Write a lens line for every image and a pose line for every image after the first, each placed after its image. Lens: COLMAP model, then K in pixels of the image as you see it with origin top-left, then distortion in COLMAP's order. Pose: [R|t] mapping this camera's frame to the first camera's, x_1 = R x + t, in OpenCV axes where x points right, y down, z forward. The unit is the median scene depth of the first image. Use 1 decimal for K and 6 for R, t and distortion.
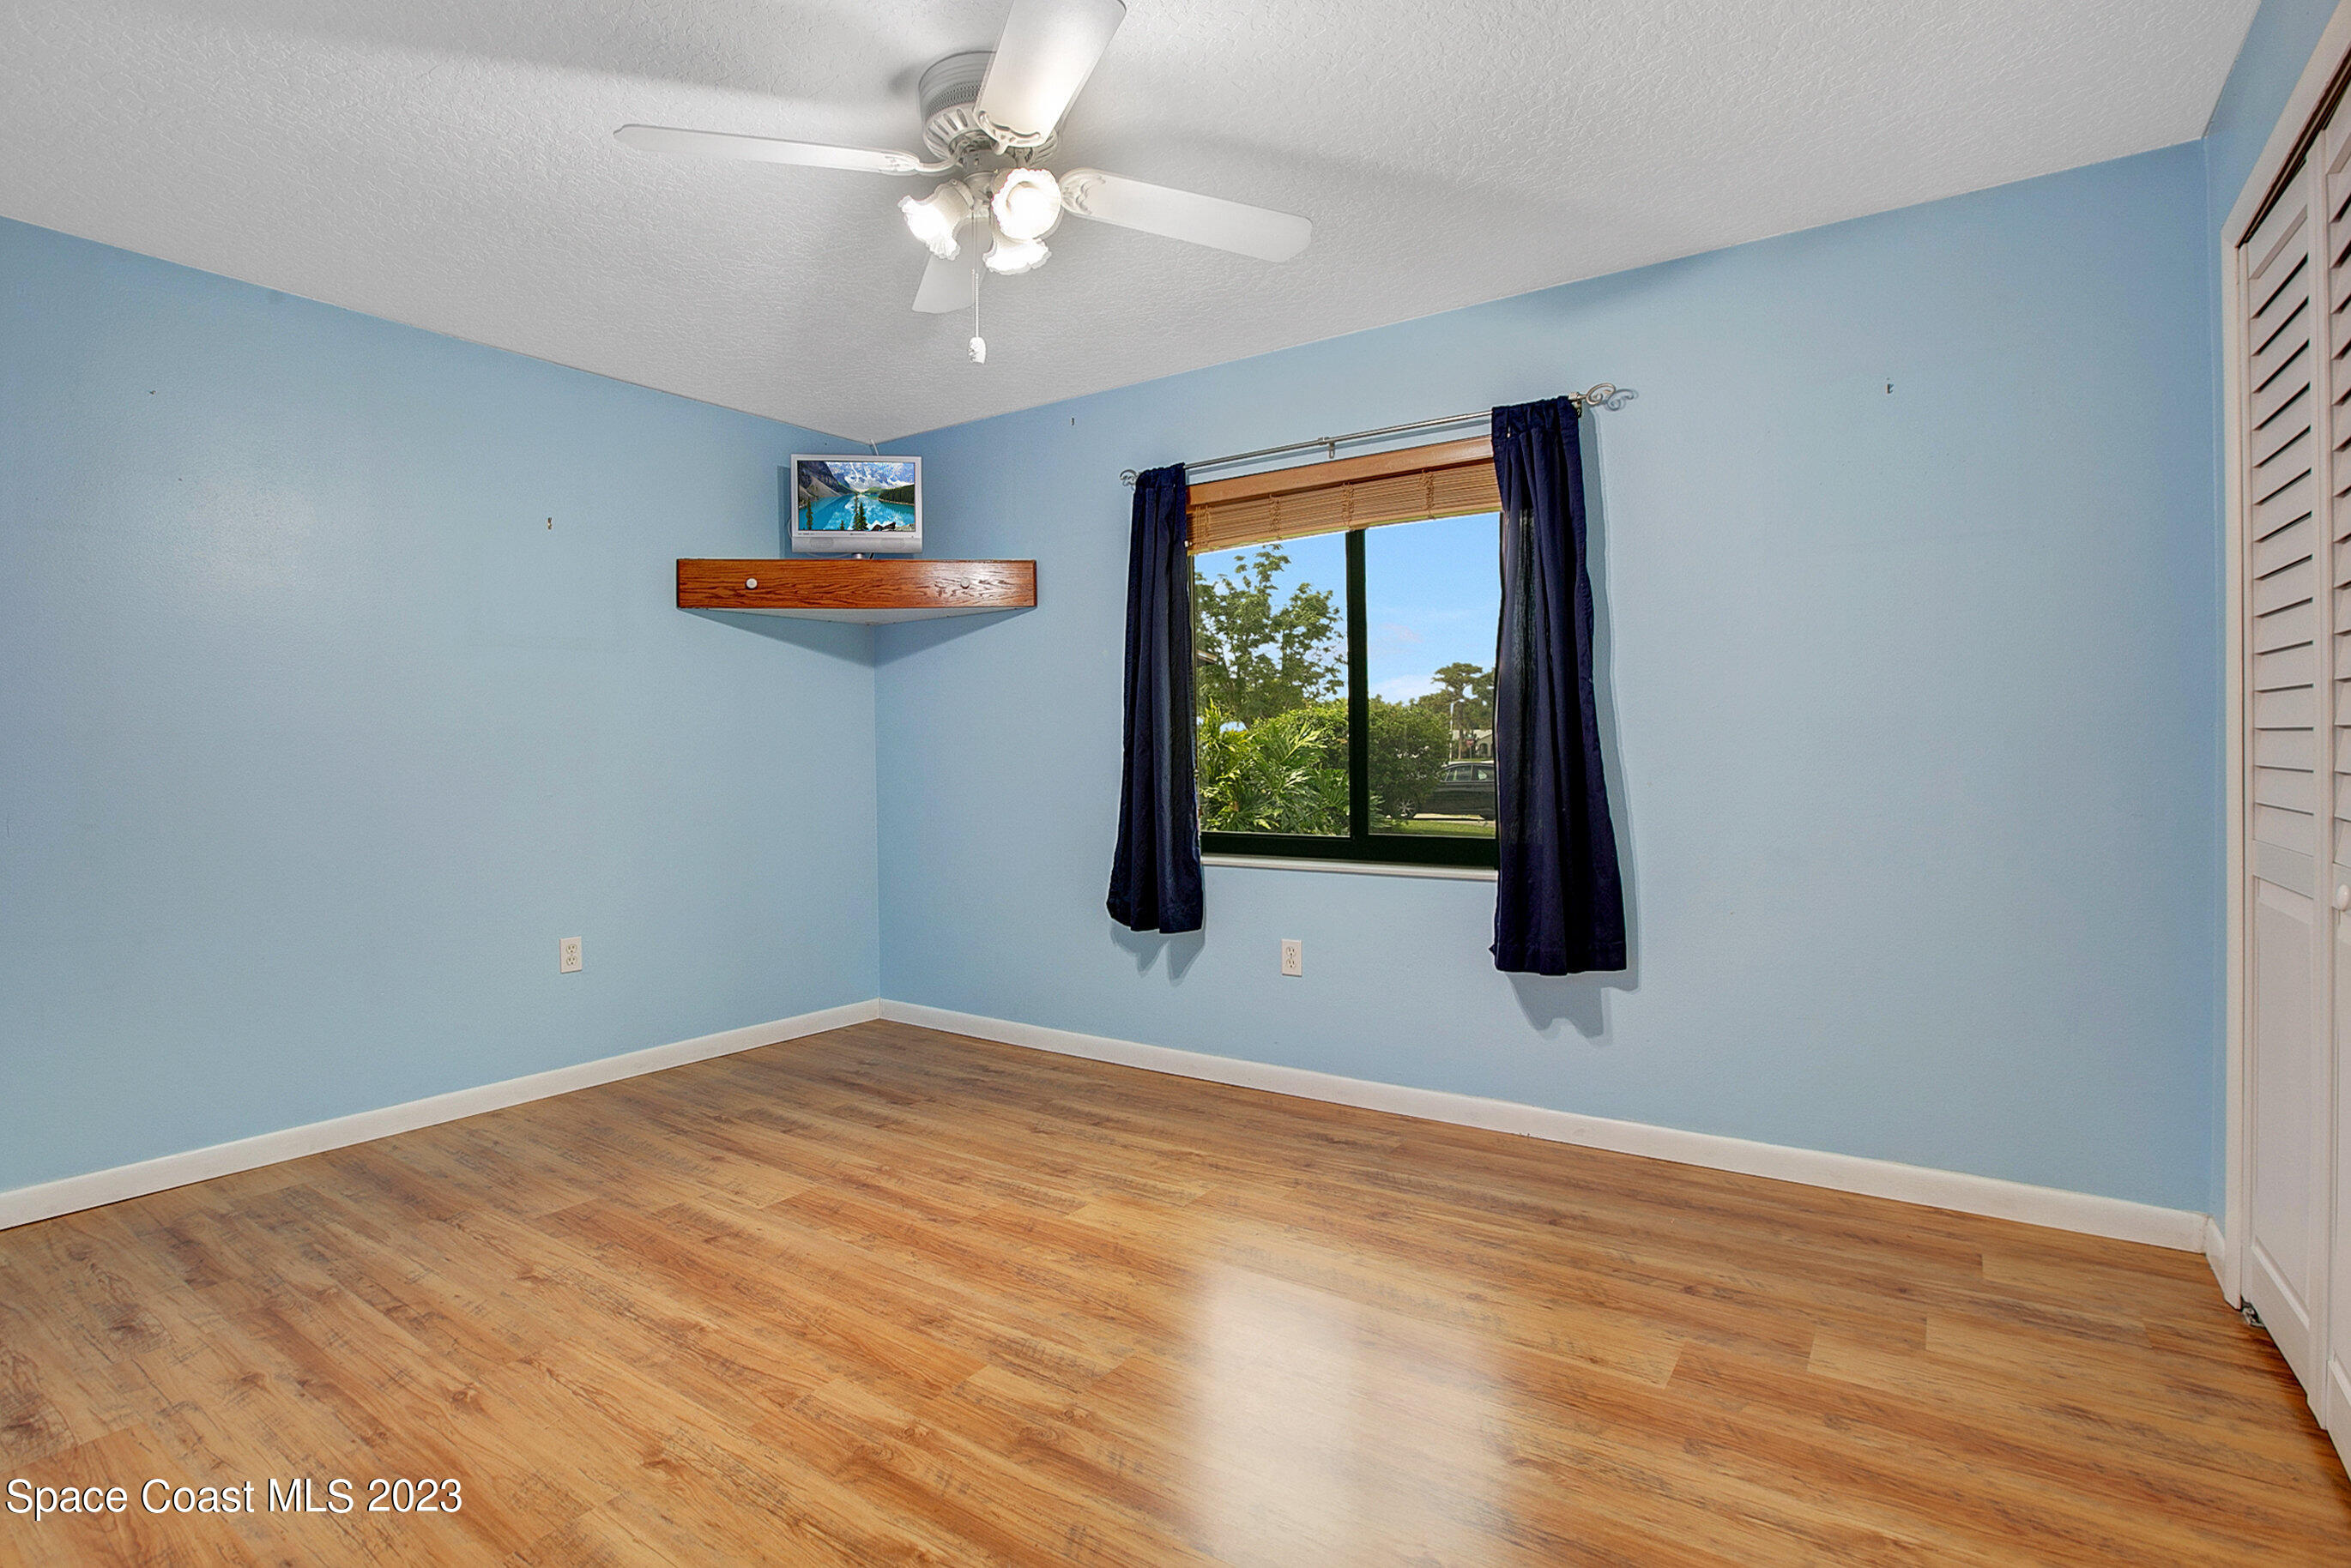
lens RADIAL K [[1150.4, 0, 1172.1], [0, 1150.4, 726.9], [0, 0, 1]] dist [-0.057543, 0.022373]
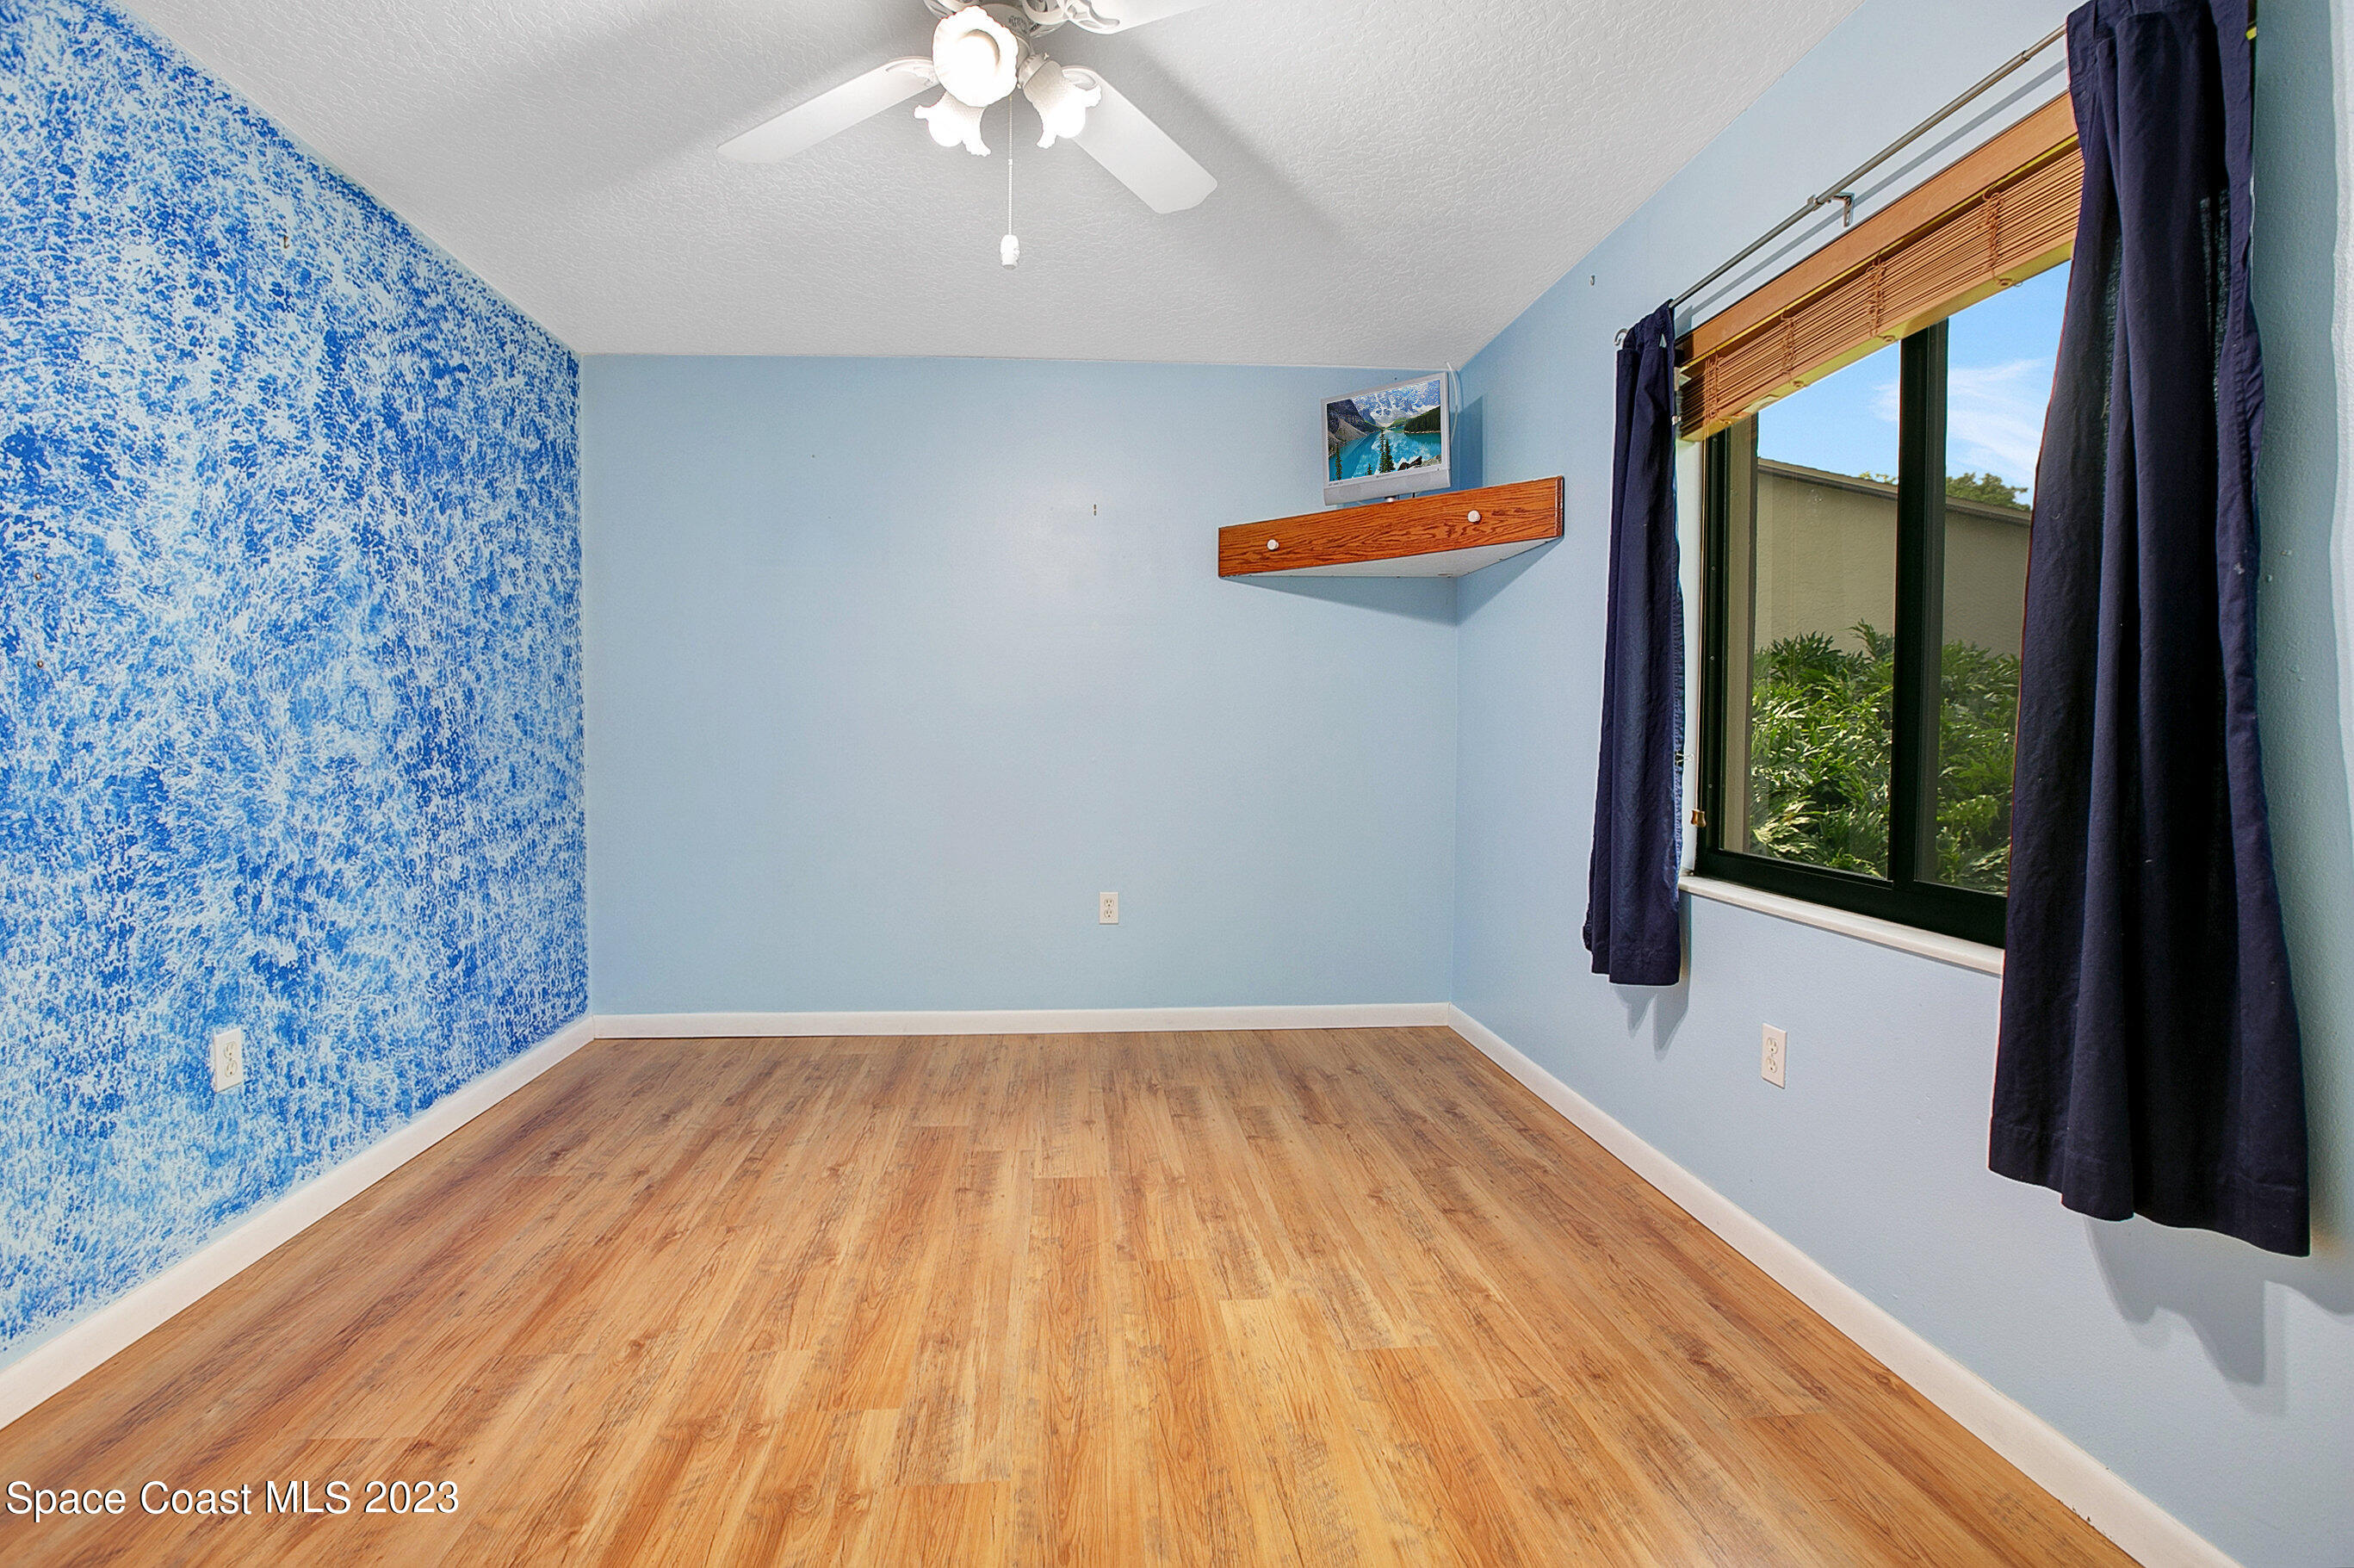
lens RADIAL K [[1165.0, 0, 1144.4], [0, 1165.0, 746.2], [0, 0, 1]] dist [-0.067573, 0.031063]
pose [[0.622736, 0.021234, -0.782144, 0.439465], [0.012115, 0.999250, 0.036774, 0.006842], [0.782338, -0.032377, 0.622012, 0.409237]]
